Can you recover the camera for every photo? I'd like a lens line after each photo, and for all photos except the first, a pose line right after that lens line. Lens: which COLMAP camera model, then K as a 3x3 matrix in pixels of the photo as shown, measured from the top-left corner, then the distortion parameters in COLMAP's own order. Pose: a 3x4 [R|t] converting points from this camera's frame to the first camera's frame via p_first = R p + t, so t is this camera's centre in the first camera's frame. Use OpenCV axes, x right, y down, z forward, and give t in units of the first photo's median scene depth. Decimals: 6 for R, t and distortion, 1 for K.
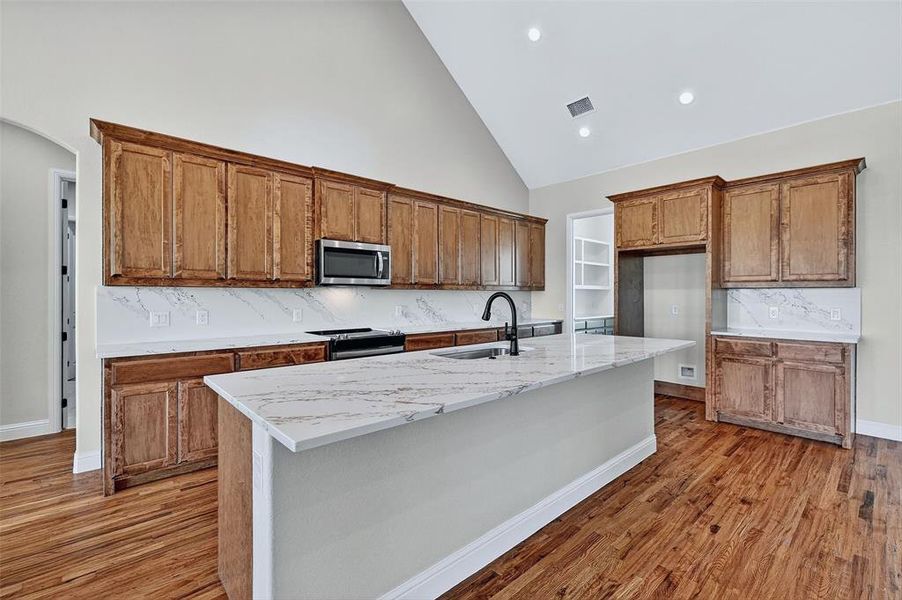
lens RADIAL K [[396.0, 0, 451.0], [0, 396.0, 300.0], [0, 0, 1]] dist [-0.001638, -0.000191]
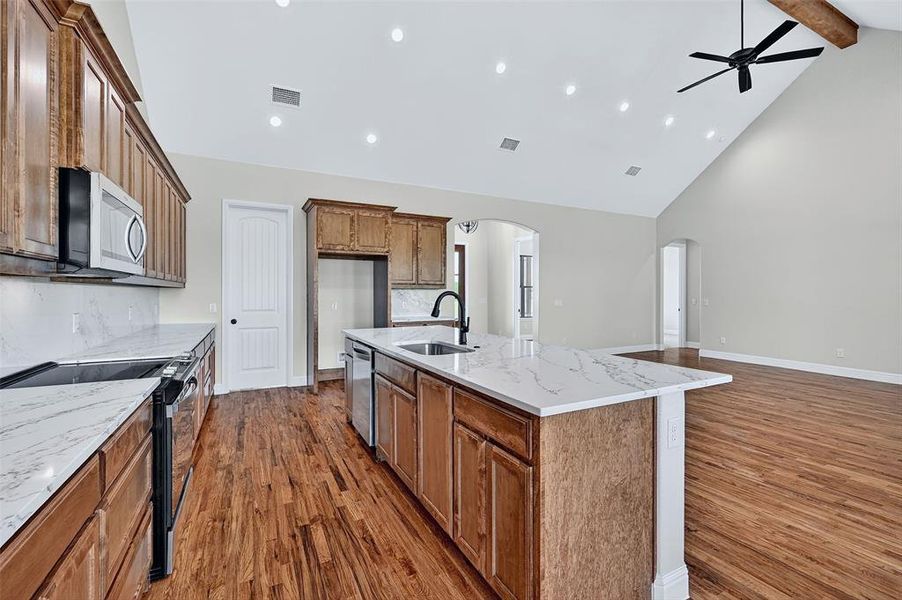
lens RADIAL K [[396.0, 0, 451.0], [0, 396.0, 300.0], [0, 0, 1]] dist [-0.001638, -0.000191]
pose [[0.258693, -0.015607, 0.965833, -0.598000], [0.010453, 0.999856, 0.013357, -0.005821], [-0.965903, 0.006640, 0.258819, 0.442174]]
